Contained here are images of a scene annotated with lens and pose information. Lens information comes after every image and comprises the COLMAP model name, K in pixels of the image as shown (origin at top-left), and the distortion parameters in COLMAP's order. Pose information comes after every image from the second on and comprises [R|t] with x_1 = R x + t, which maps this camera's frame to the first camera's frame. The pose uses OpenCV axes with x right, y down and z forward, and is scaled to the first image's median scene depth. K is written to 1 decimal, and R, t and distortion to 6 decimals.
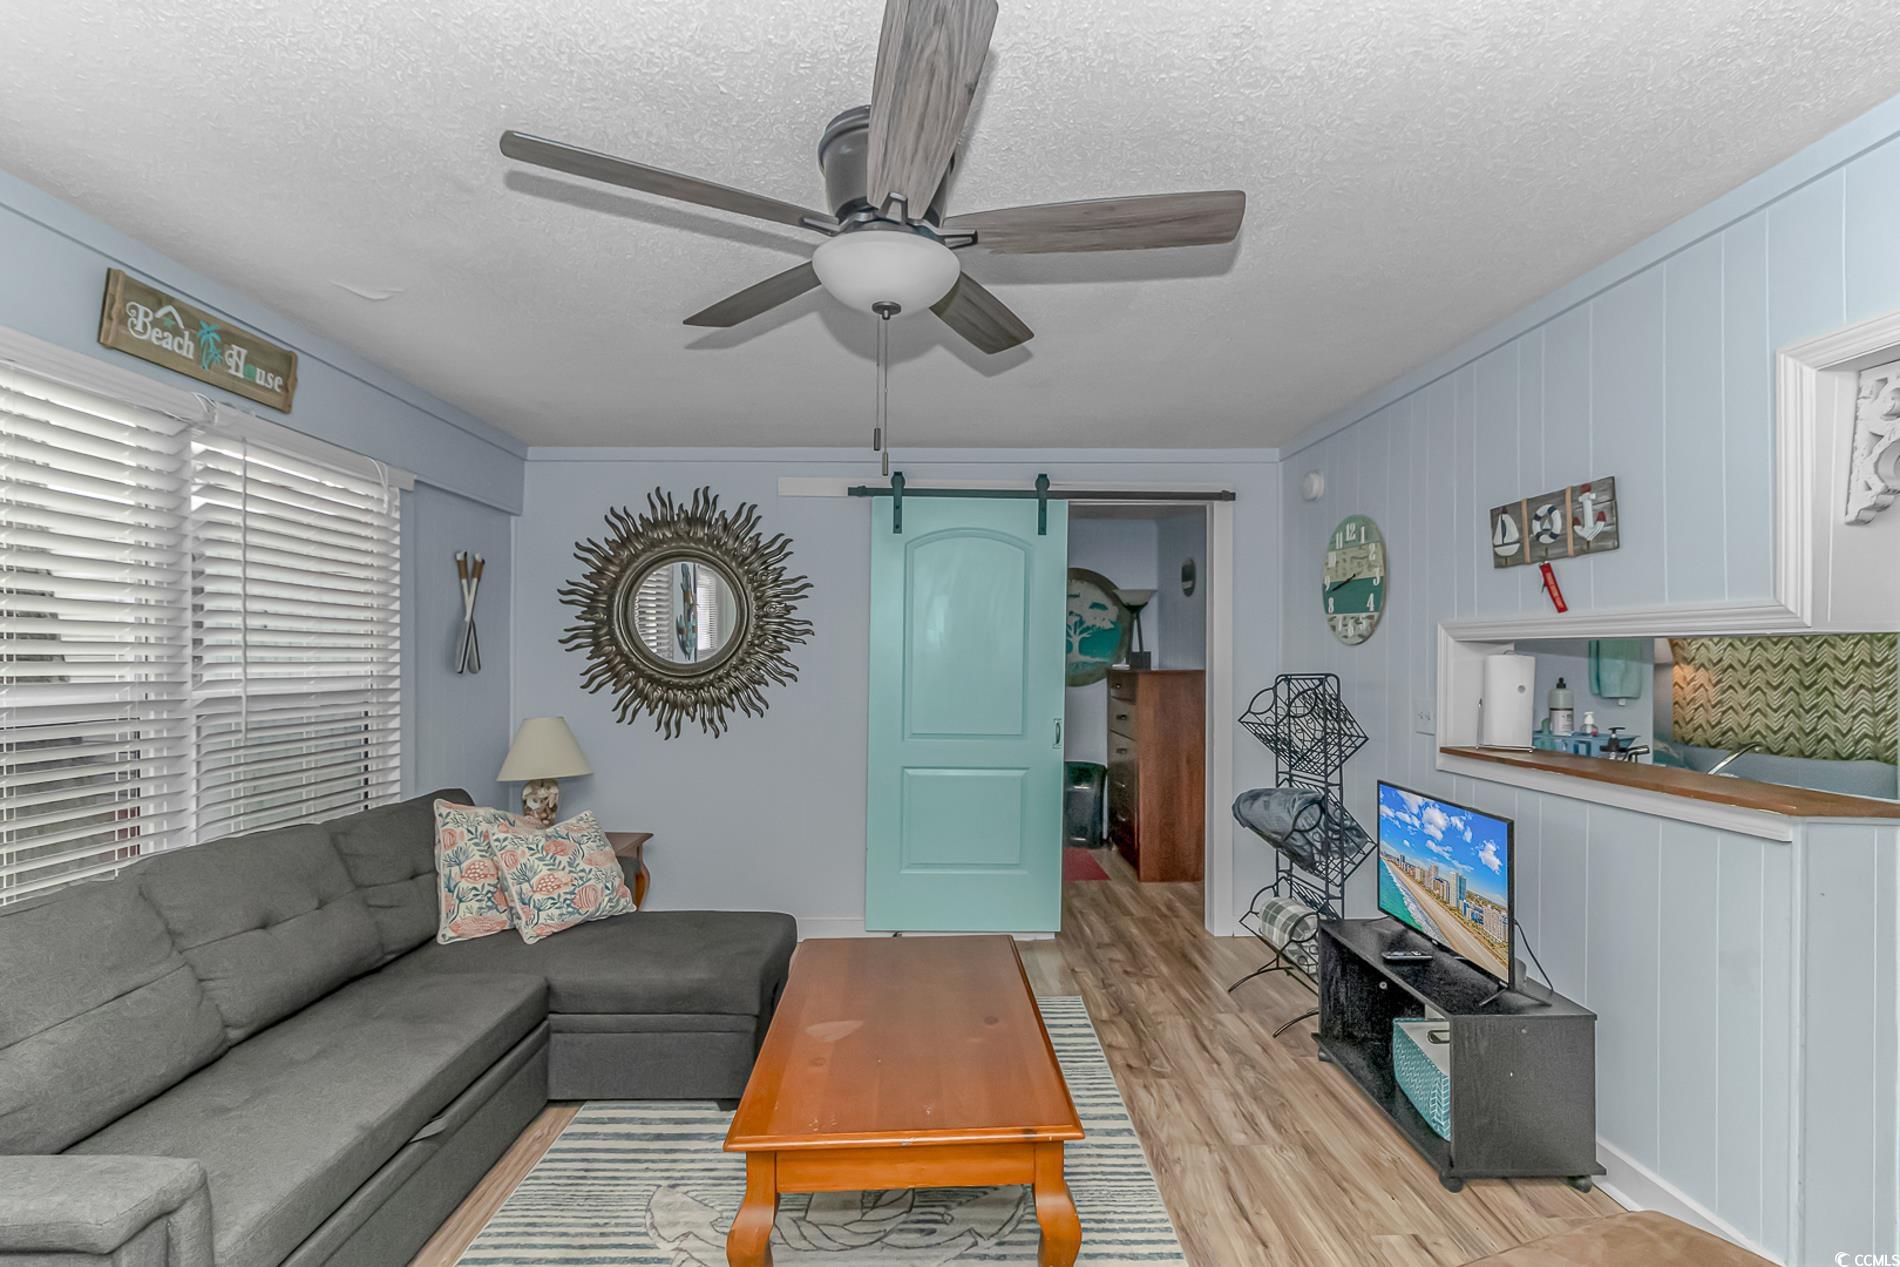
lens RADIAL K [[917.3, 0, 951.1], [0, 917.3, 651.5], [0, 0, 1]] dist [0.002381, 0.000608]
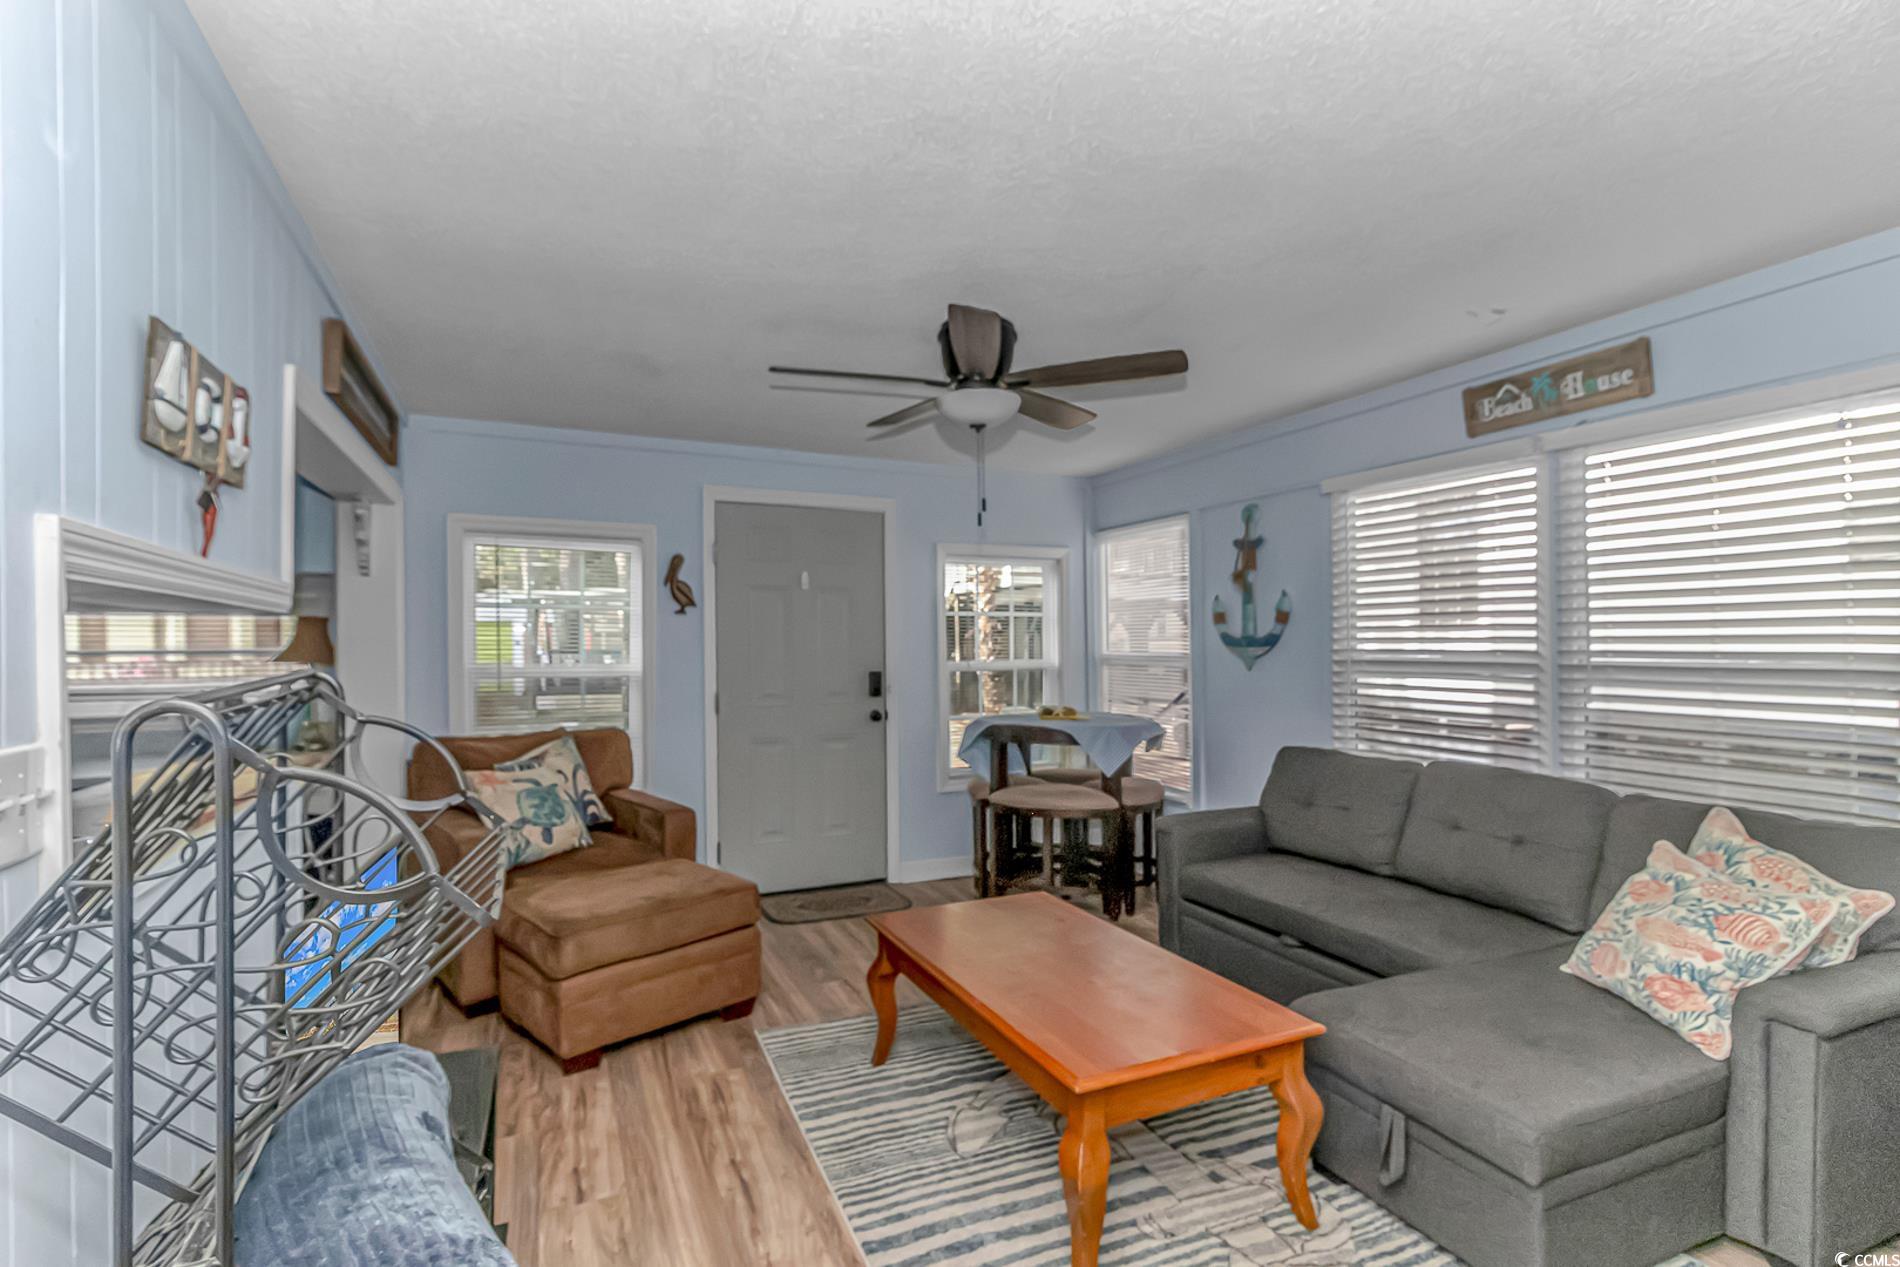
lens RADIAL K [[917.3, 0, 952.1], [0, 917.3, 637.2], [0, 0, 1]] dist [0.002381, 0.000608]
pose [[-0.927483, -0.001135, -0.373863, 0.474058], [0.004199, 0.999901, -0.013454, 0.030388], [0.373842, -0.014048, -0.927386, 1.977347]]
